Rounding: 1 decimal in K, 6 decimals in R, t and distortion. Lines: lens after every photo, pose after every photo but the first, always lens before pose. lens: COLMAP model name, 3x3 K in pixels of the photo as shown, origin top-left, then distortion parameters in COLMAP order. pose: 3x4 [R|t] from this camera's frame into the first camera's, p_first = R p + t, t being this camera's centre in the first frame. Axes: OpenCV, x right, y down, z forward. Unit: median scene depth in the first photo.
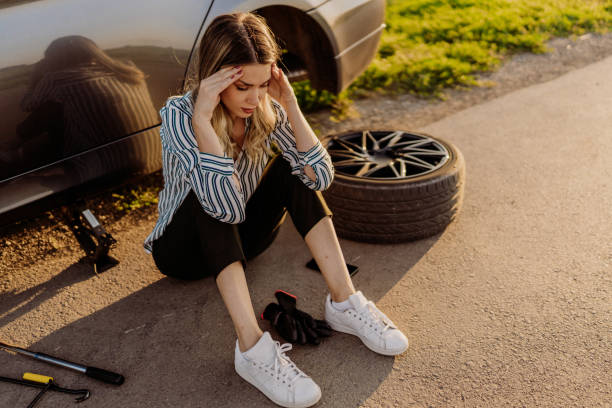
lens RADIAL K [[562.7, 0, 306.2], [0, 562.7, 188.3], [0, 0, 1]] dist [0.007063, 0.000000]
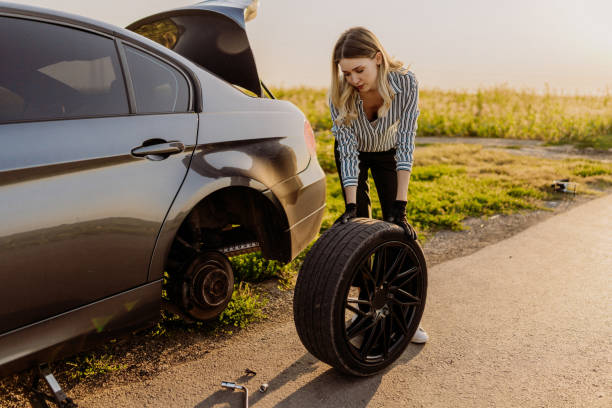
lens RADIAL K [[562.7, 0, 303.3], [0, 562.7, 189.0], [0, 0, 1]] dist [0.007063, 0.000000]
pose [[0.992808, 0.016896, 0.118520, -0.051260], [0.020174, 0.952221, -0.304742, 0.032869], [-0.118006, 0.304941, 0.945032, -0.095910]]
